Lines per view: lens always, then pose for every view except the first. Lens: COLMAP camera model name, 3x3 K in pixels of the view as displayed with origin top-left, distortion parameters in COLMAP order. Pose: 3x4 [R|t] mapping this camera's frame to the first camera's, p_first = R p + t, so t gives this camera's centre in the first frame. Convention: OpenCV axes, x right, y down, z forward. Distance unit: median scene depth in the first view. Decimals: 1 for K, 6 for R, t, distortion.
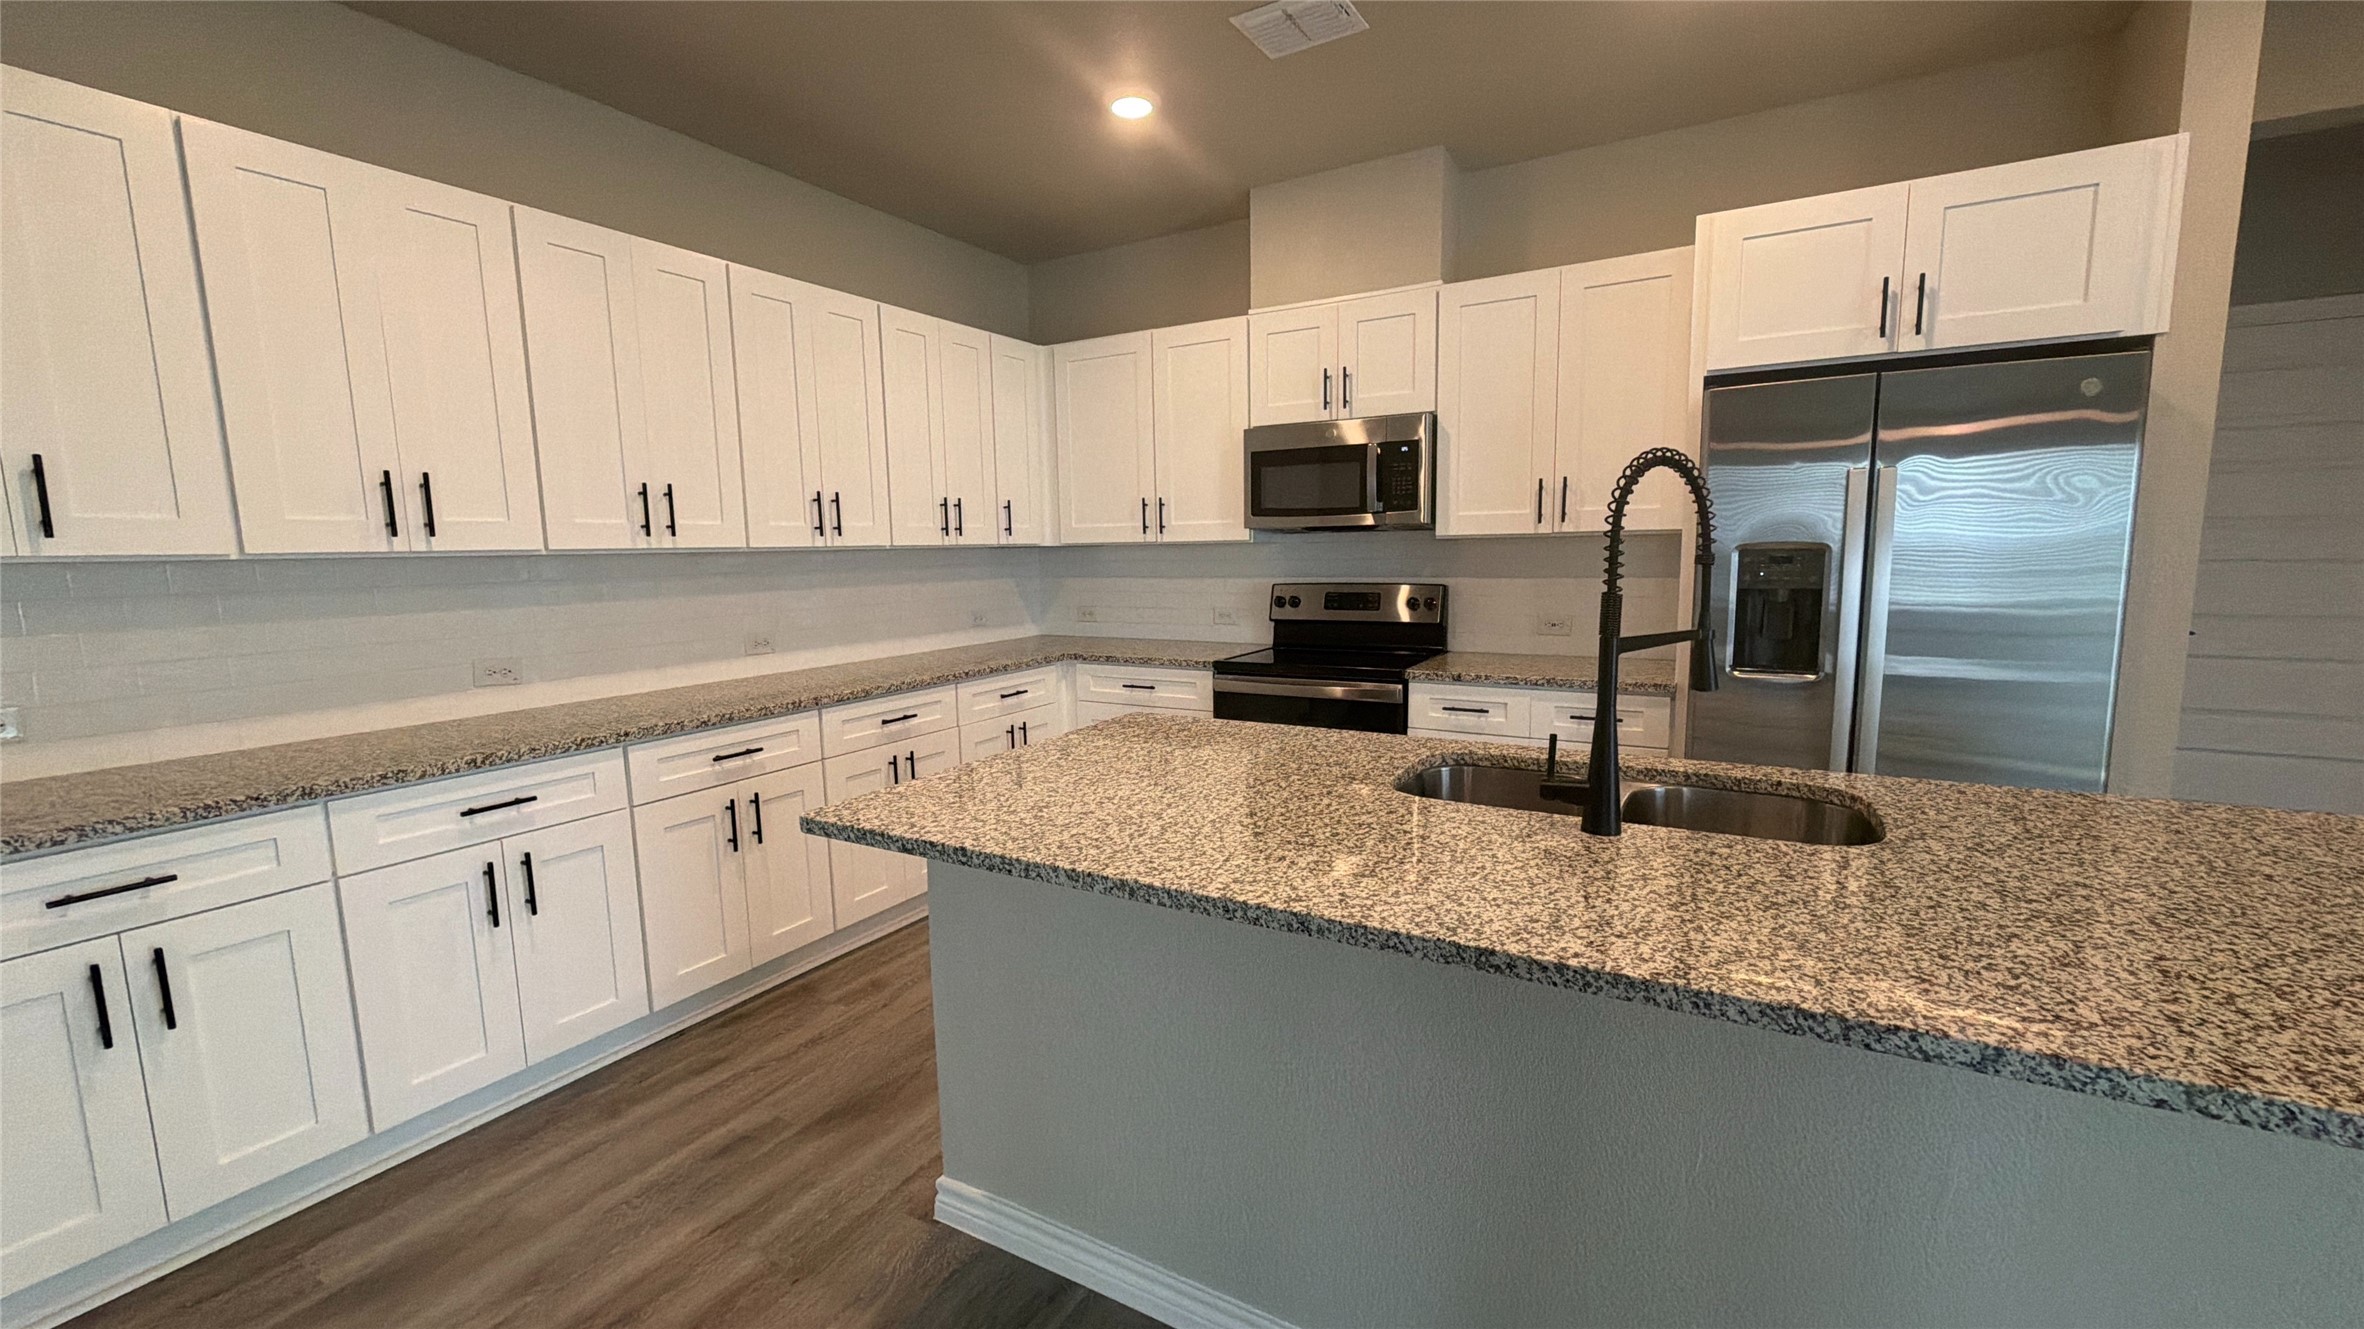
lens RADIAL K [[945.7, 0, 1182.9], [0, 945.7, 670.1], [0, 0, 1]] dist [0.023046, -0.010878]
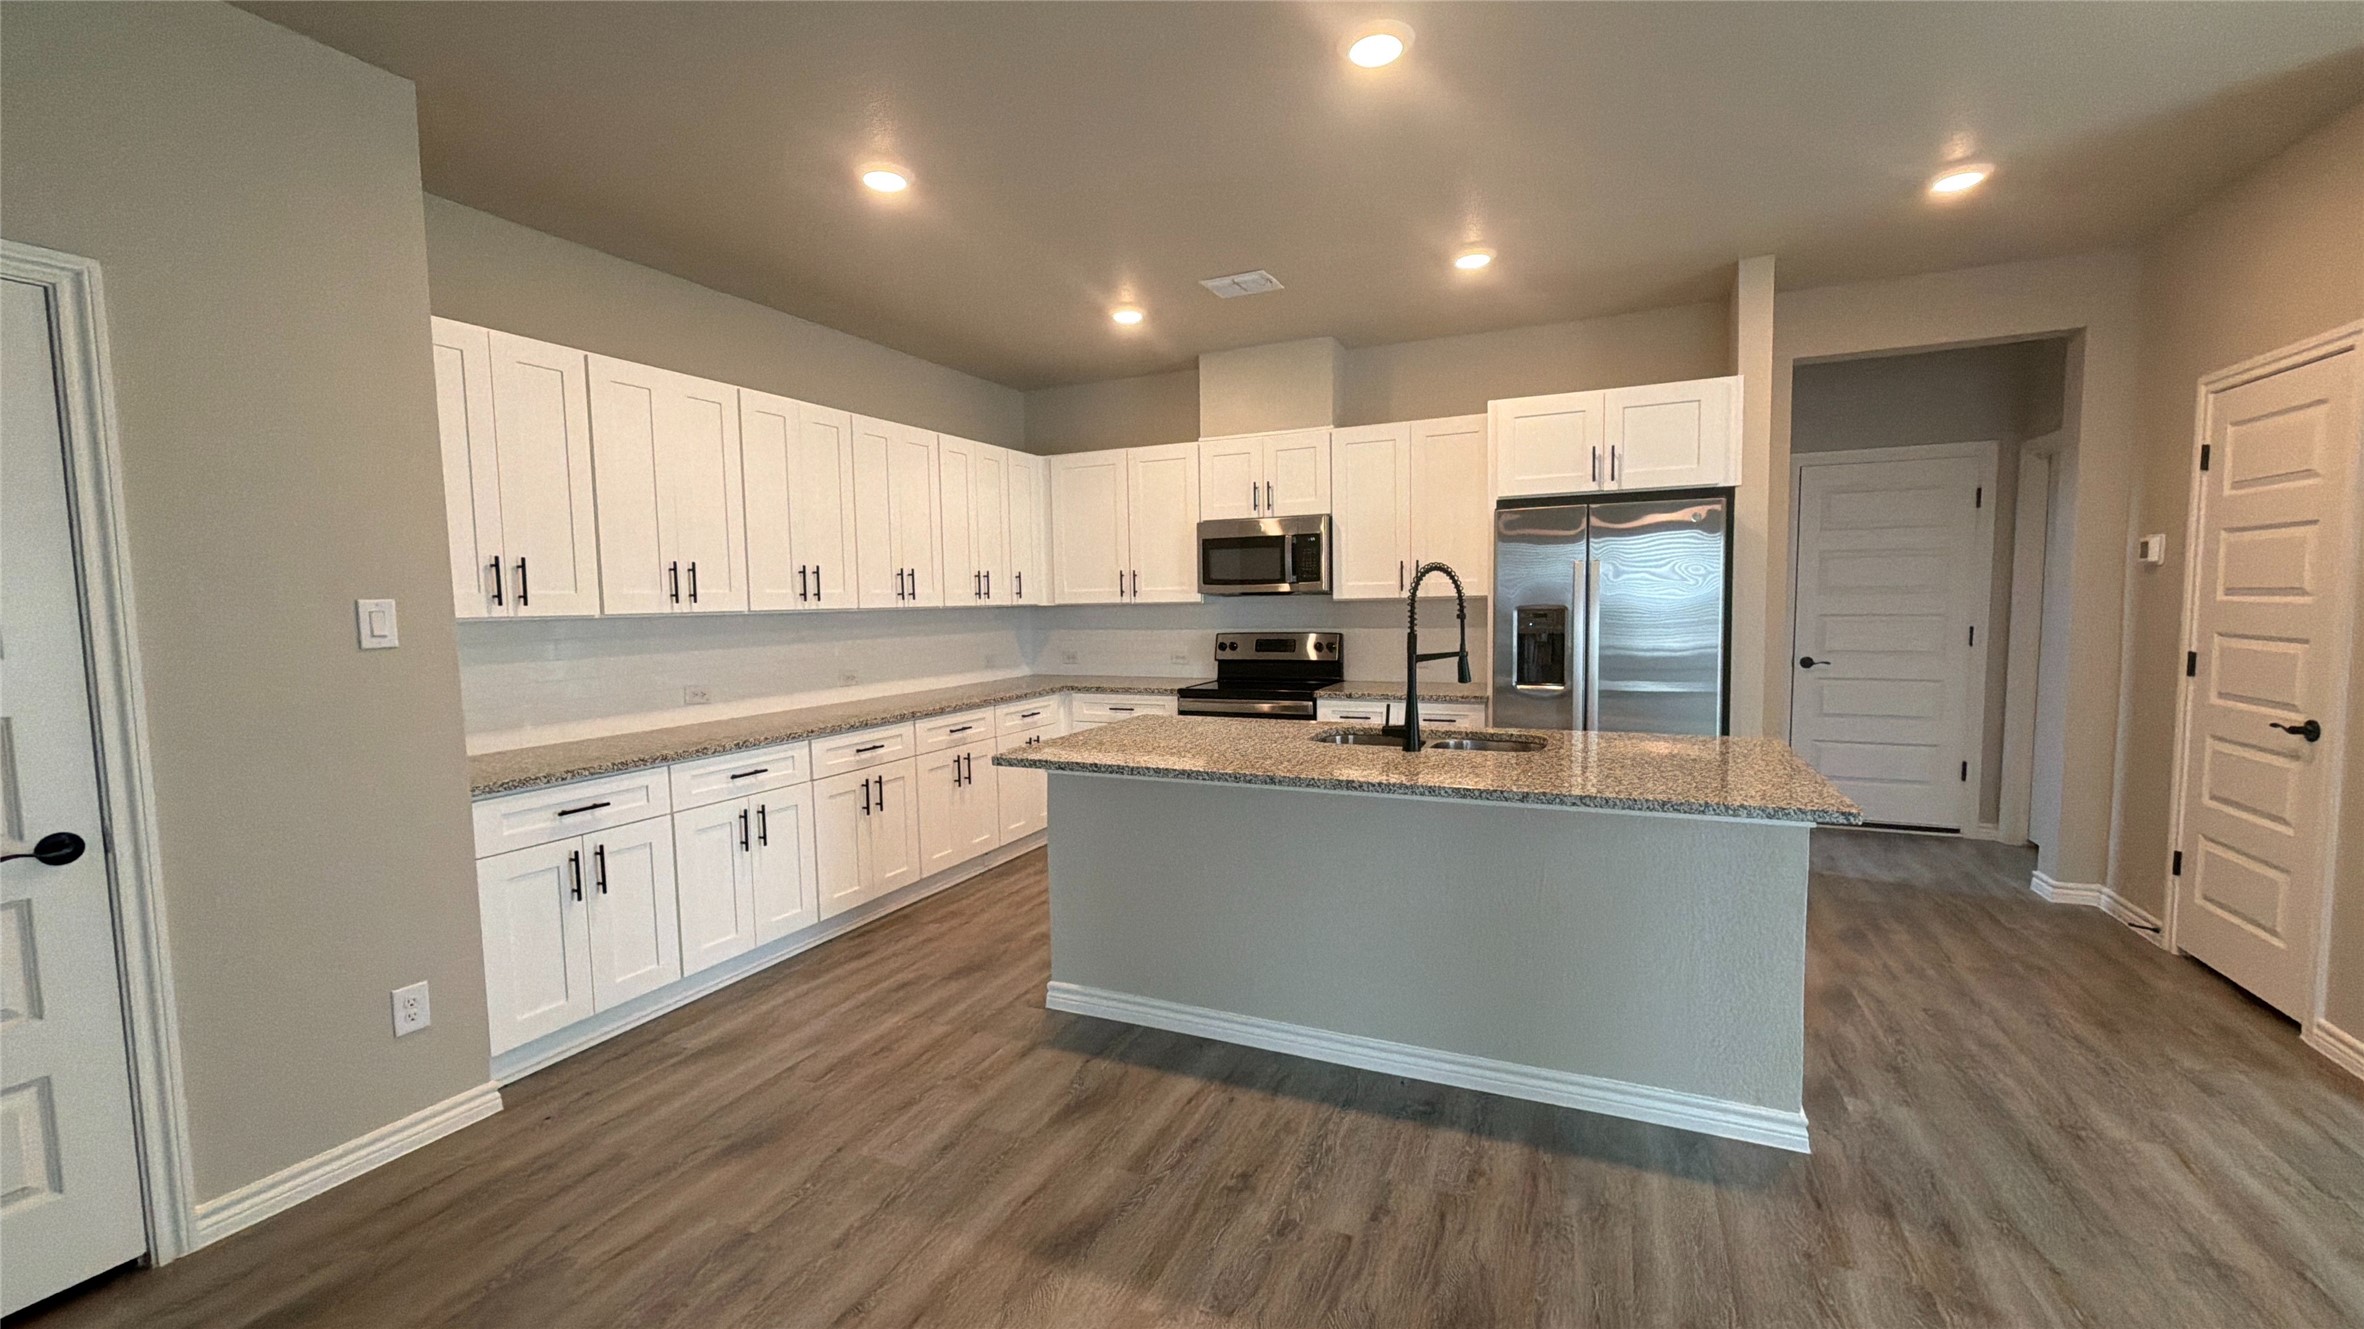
lens RADIAL K [[945.7, 0, 1182.9], [0, 945.7, 670.1], [0, 0, 1]] dist [0.023046, -0.010878]
pose [[0.995520, -0.007591, 0.094250, -0.103652], [0.012958, 0.998320, -0.056467, 0.047316], [-0.093663, 0.057435, 0.993946, -0.430763]]
